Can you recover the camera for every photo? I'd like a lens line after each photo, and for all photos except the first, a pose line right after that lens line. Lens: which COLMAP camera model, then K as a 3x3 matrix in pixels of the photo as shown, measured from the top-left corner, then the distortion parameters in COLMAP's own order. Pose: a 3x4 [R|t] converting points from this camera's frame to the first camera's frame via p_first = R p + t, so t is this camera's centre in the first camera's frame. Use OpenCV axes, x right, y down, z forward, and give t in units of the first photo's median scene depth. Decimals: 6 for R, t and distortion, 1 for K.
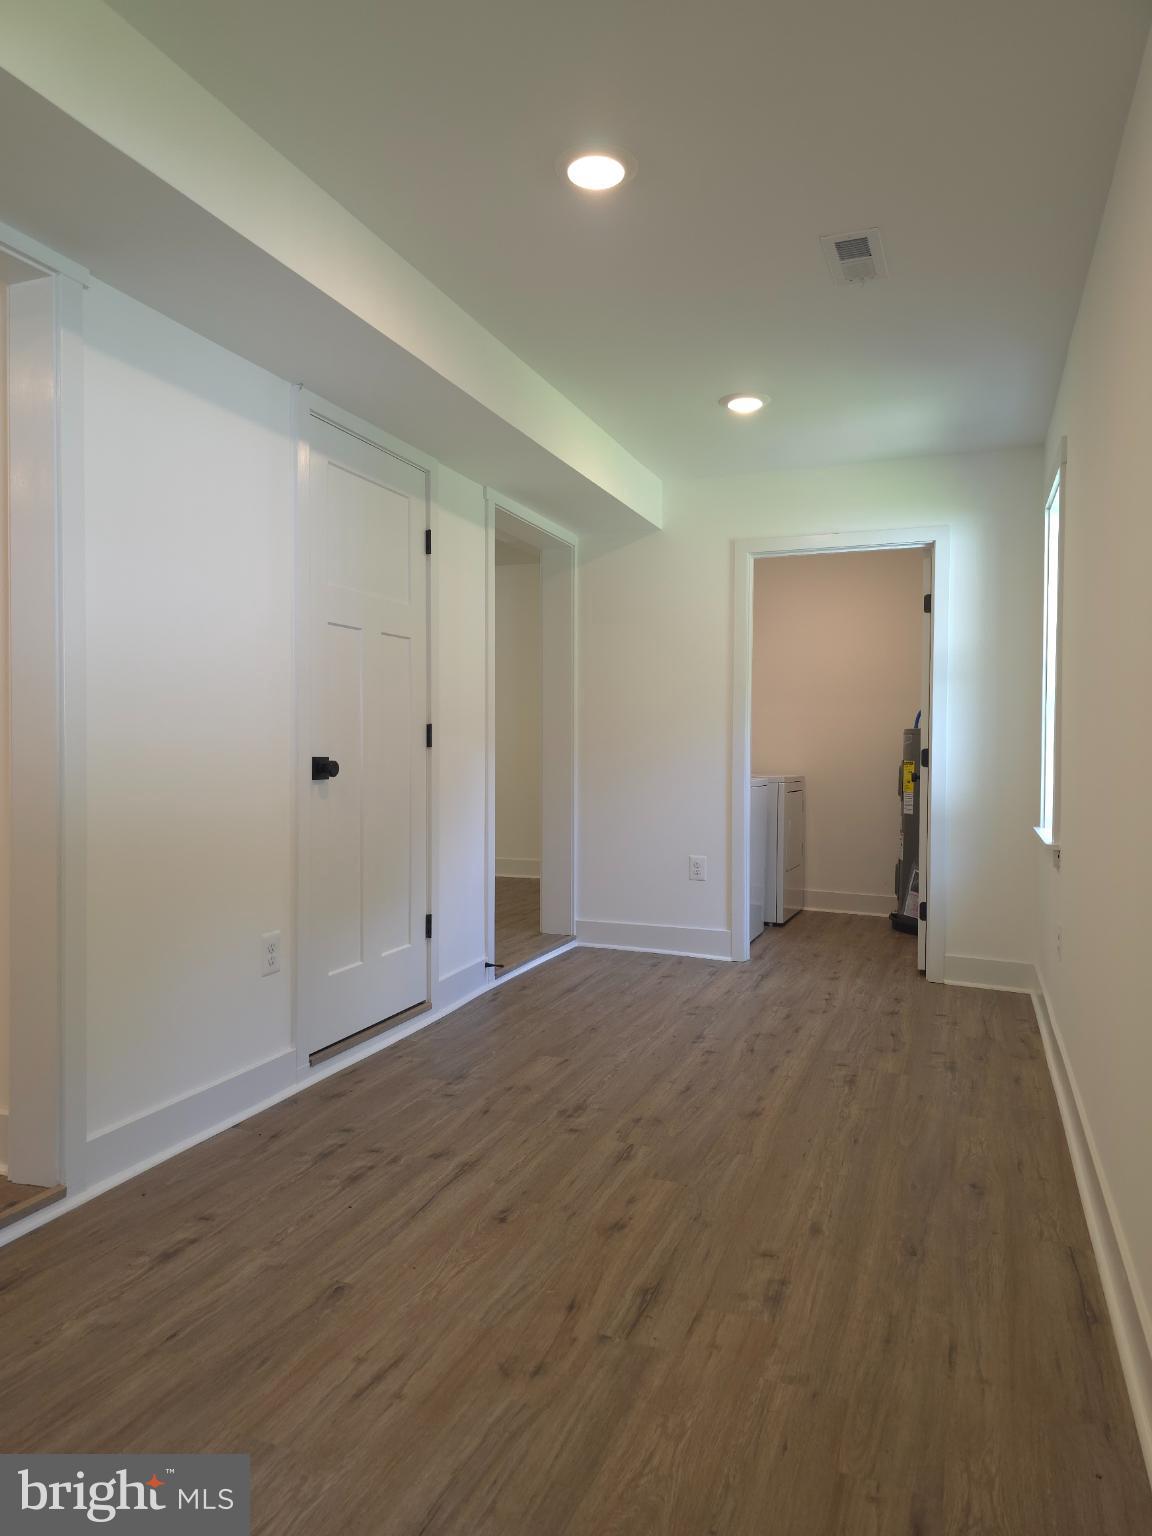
lens RADIAL K [[983.4, 0, 569.4], [0, 983.4, 763.9], [0, 0, 1]] dist [-0.011143, -0.007186]
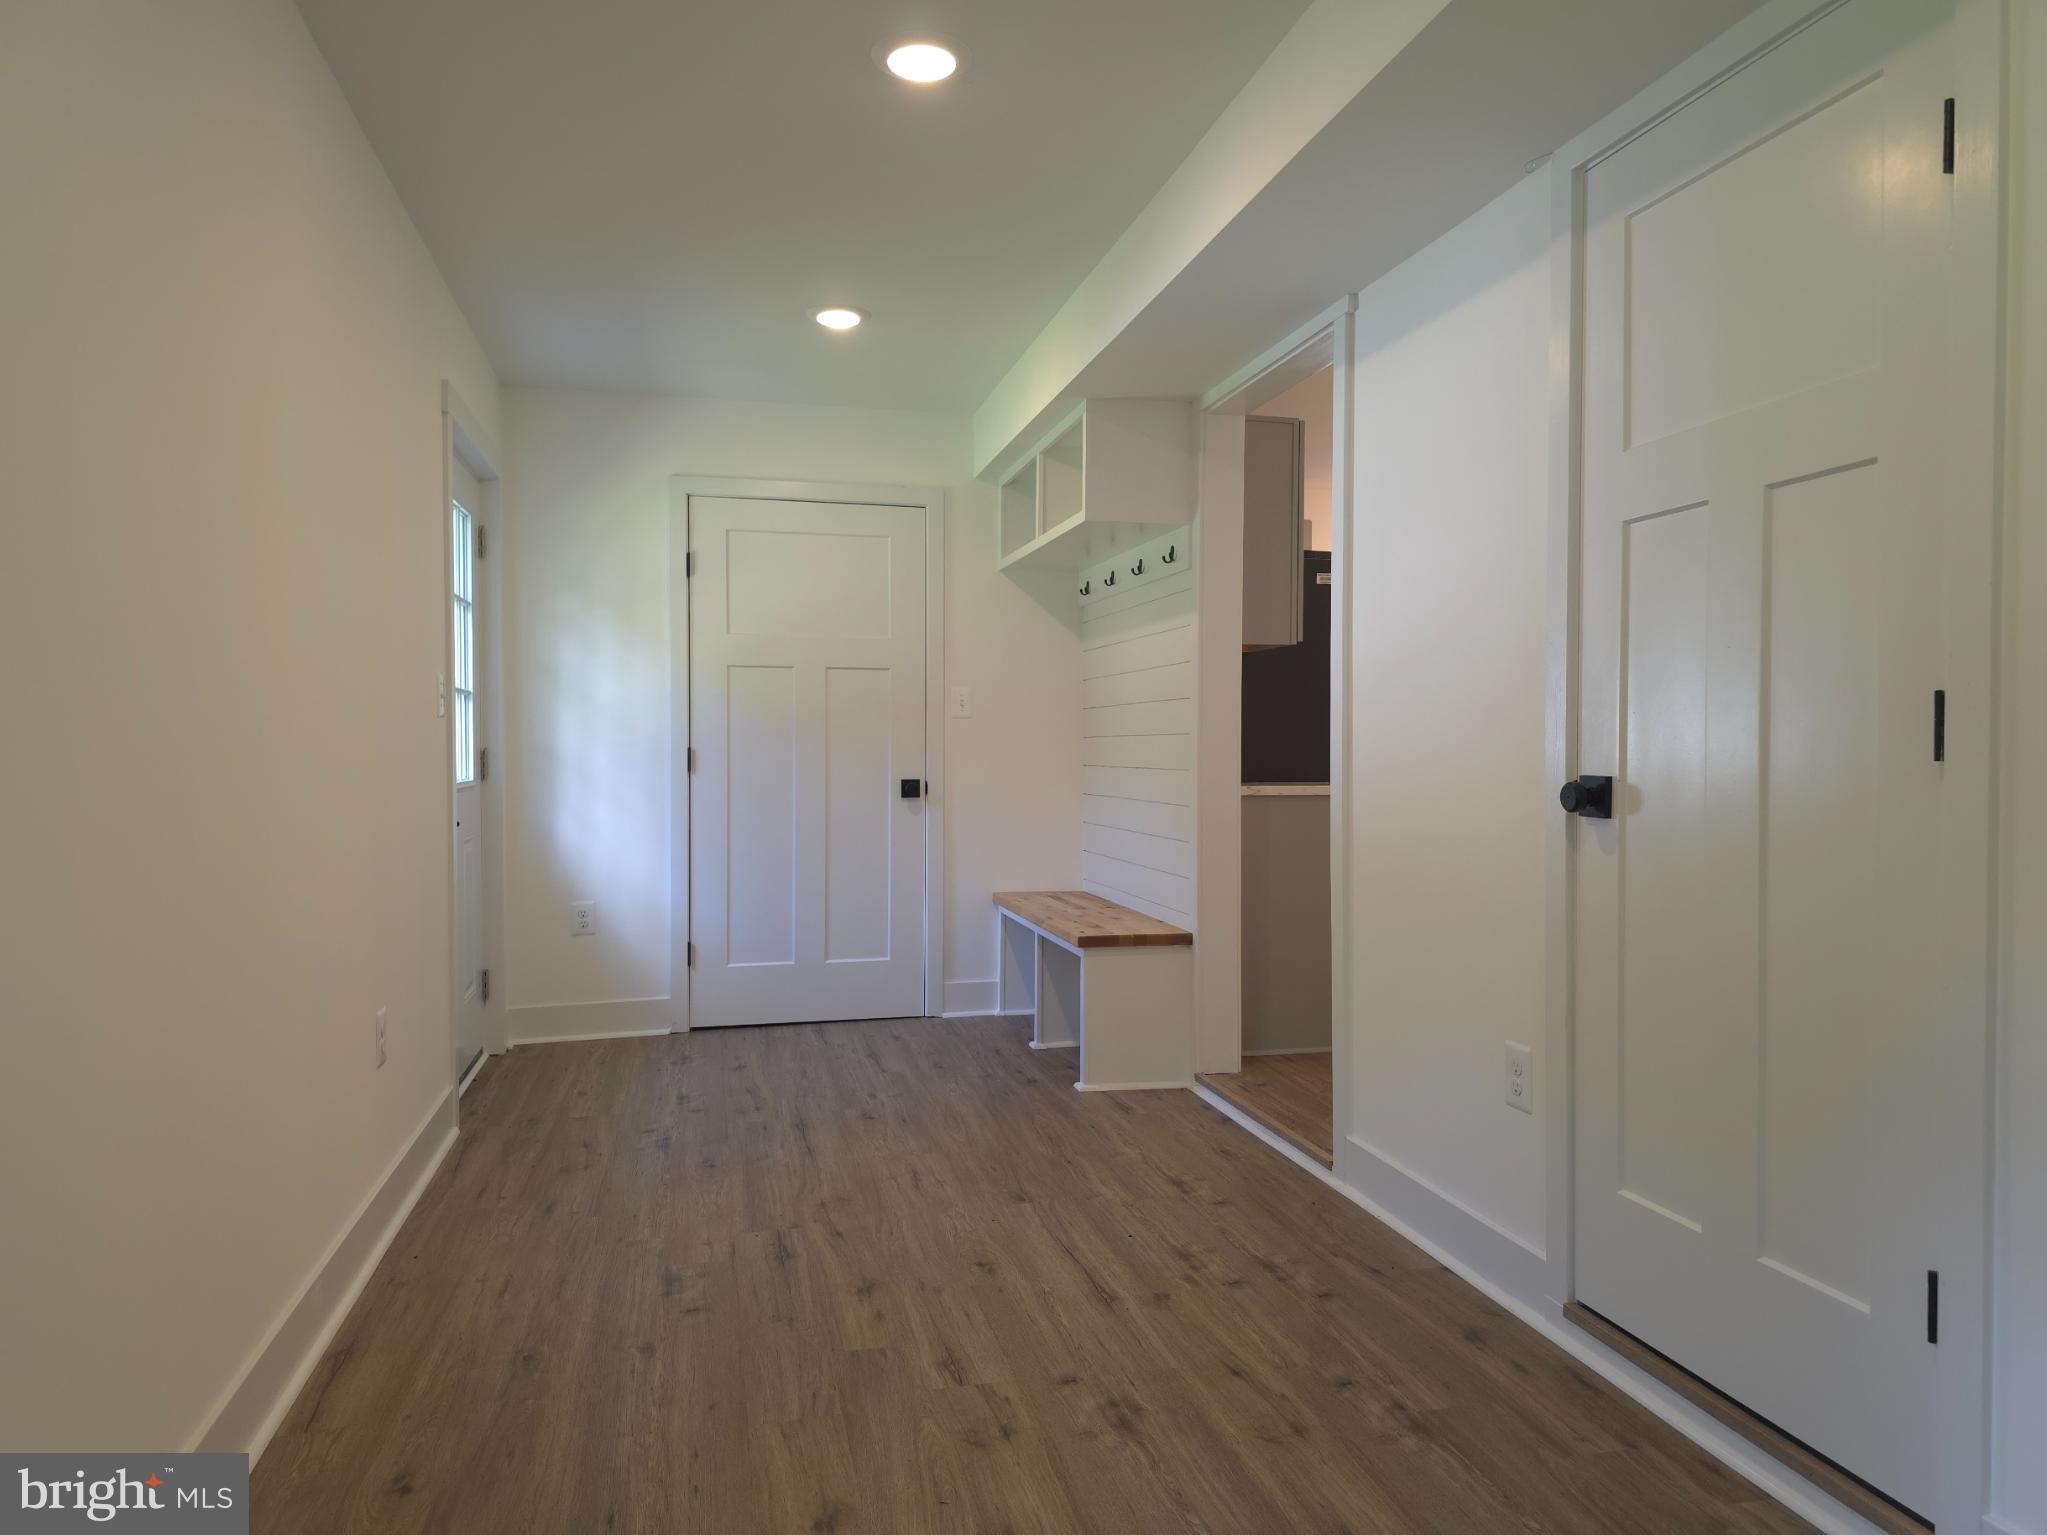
lens RADIAL K [[1310.6, 0, 1015.5], [0, 1310.6, 762.7], [0, 0, 1]] dist [-0.011143, -0.007186]
pose [[-0.812679, 0.001902, -0.582709, 0.603562], [-0.019195, 0.999365, 0.030032, -0.042579], [0.582396, 0.035591, -0.812126, 1.944763]]
